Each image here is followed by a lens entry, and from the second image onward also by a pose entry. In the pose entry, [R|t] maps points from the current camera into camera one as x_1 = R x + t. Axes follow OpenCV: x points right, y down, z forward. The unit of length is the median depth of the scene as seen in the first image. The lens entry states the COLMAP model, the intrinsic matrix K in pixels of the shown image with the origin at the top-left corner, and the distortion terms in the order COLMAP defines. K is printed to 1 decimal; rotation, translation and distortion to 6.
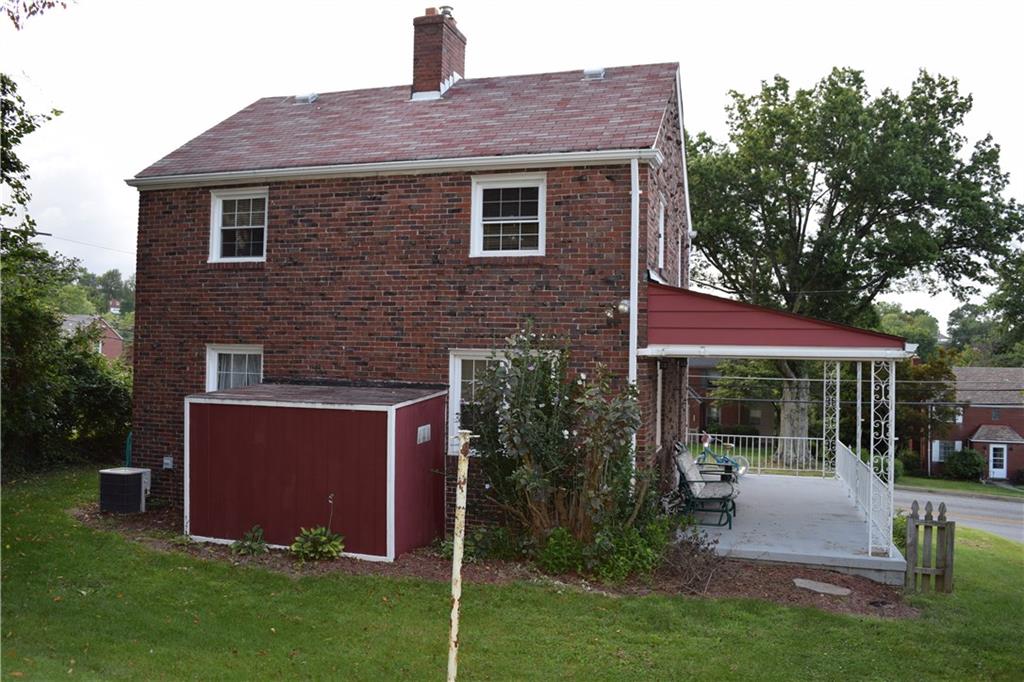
lens RADIAL K [[802.1, 0, 512.0], [0, 802.1, 341.0], [0, 0, 1]] dist [-0.096852, 0.022594]
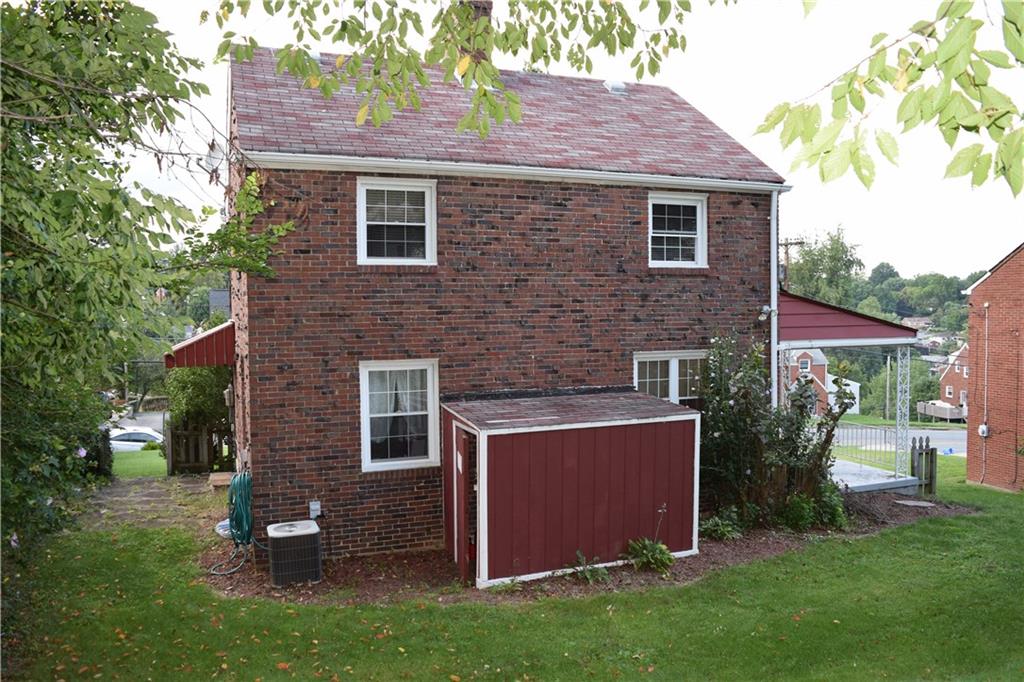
lens RADIAL K [[802.1, 0, 512.0], [0, 802.1, 341.0], [0, 0, 1]] dist [-0.096852, 0.022594]
pose [[0.789826, -0.055965, 0.610772, -0.833859], [0.013074, 0.997138, 0.074461, -0.084827], [-0.613191, -0.050826, 0.788298, 0.247131]]
